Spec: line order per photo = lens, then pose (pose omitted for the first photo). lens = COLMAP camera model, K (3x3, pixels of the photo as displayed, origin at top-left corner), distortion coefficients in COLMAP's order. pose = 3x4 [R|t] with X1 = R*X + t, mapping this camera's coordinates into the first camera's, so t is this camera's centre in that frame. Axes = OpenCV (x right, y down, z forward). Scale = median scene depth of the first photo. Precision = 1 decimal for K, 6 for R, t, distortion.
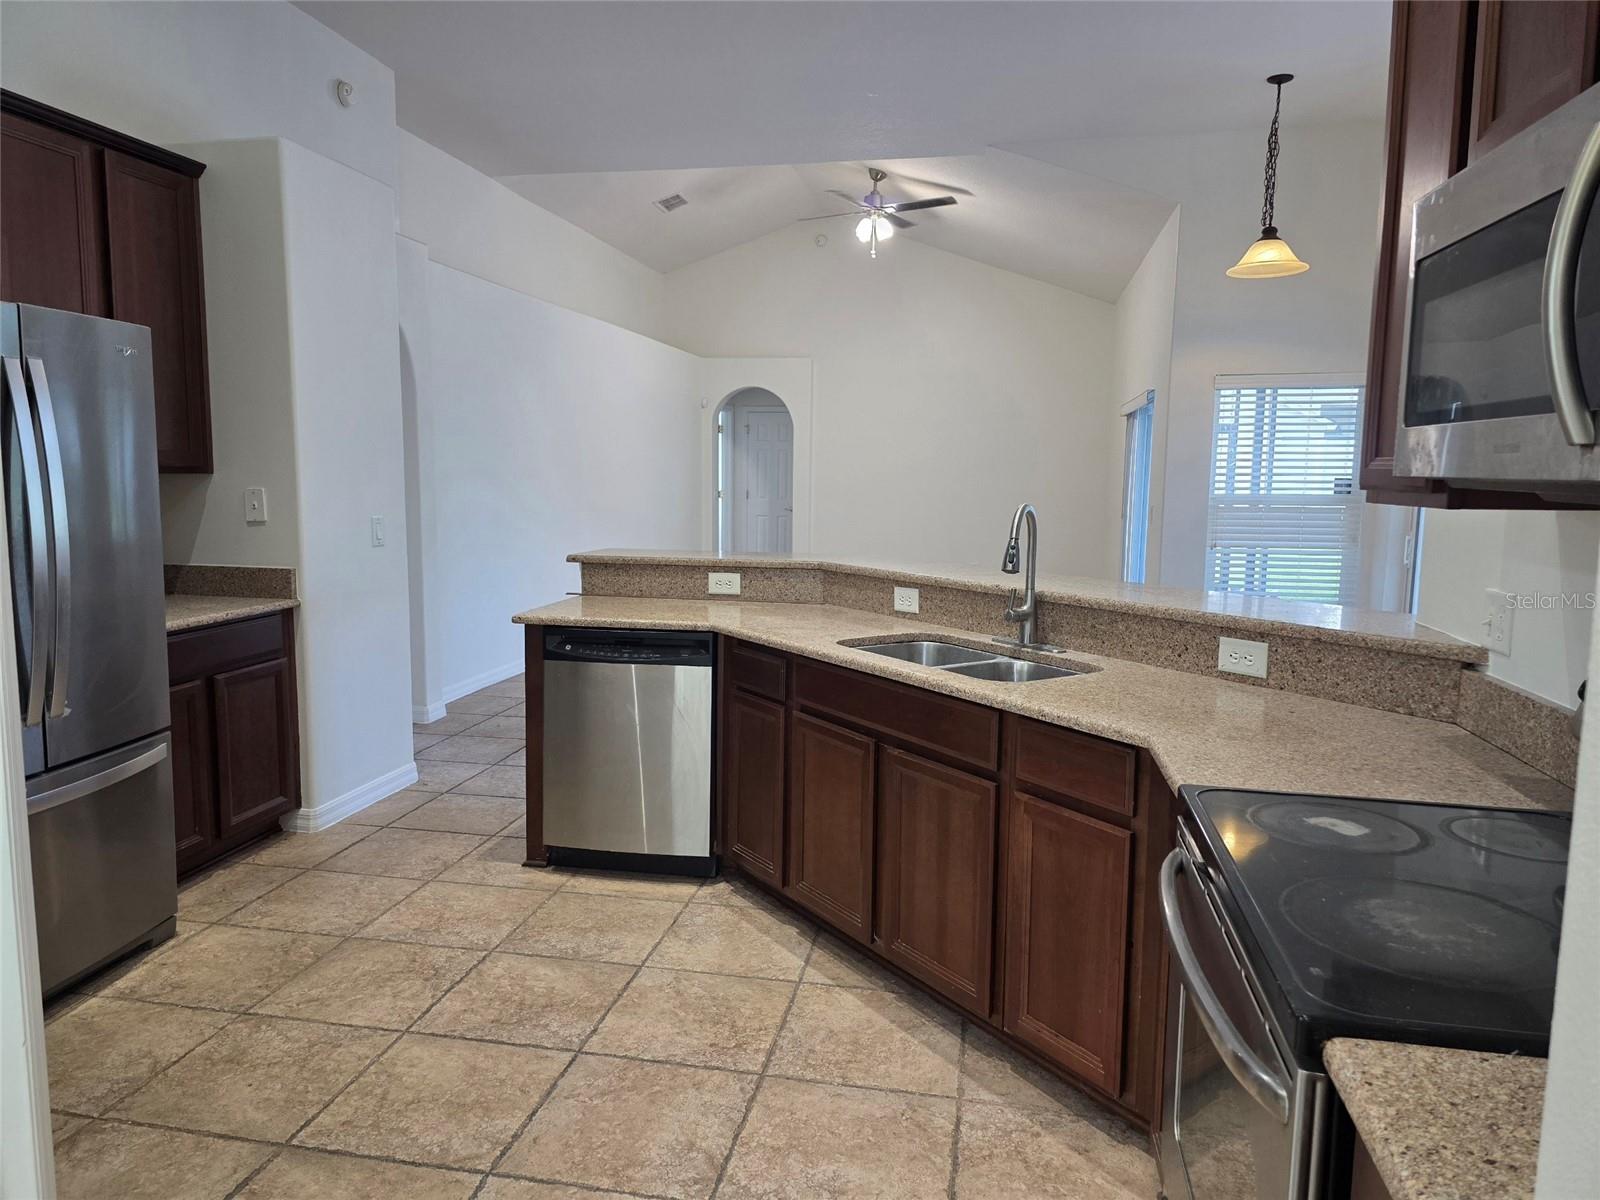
lens RADIAL K [[1074.4, 0, 800.0], [0, 1074.4, 600.0], [0, 0, 1]] dist [0.058959, -0.058277]
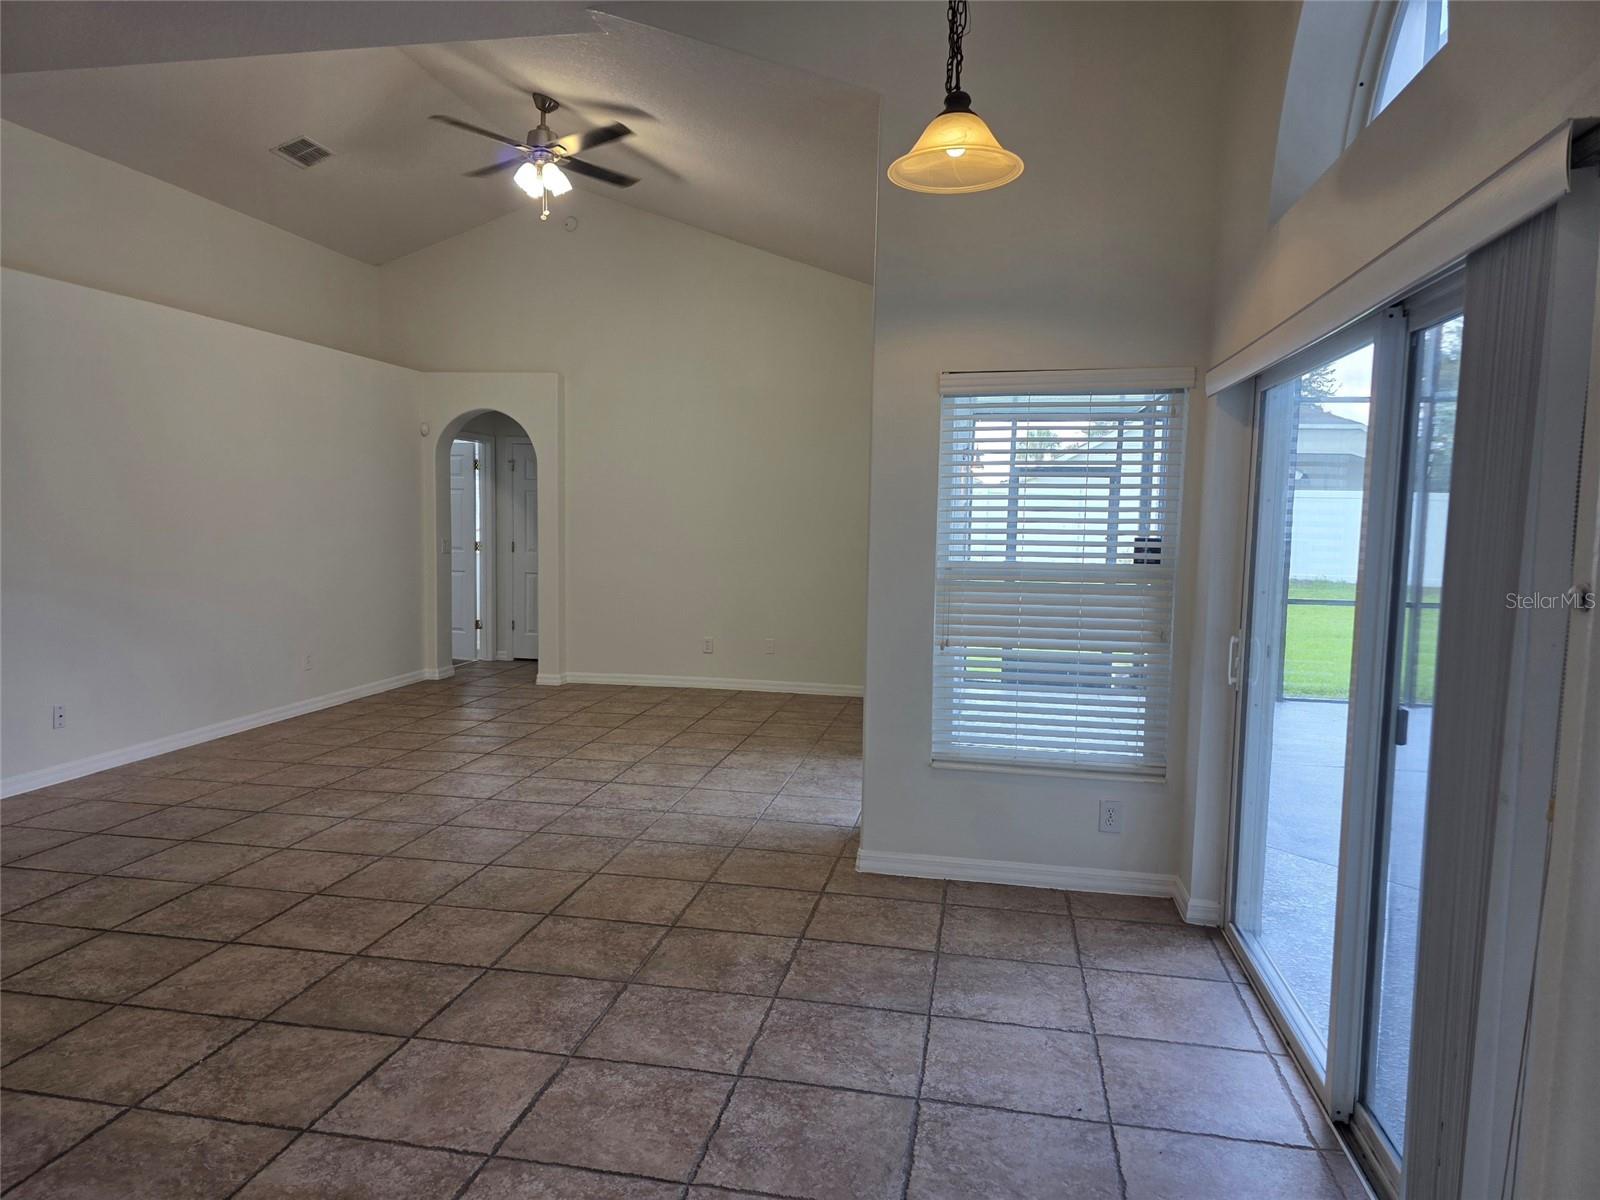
lens RADIAL K [[1074.4, 0, 800.0], [0, 1074.4, 600.0], [0, 0, 1]] dist [0.058959, -0.058277]
pose [[0.999875, 0.007053, 0.014183, 0.229475], [-0.006404, 0.998950, -0.045358, -0.037395], [-0.014488, 0.045262, 0.998870, 0.303324]]
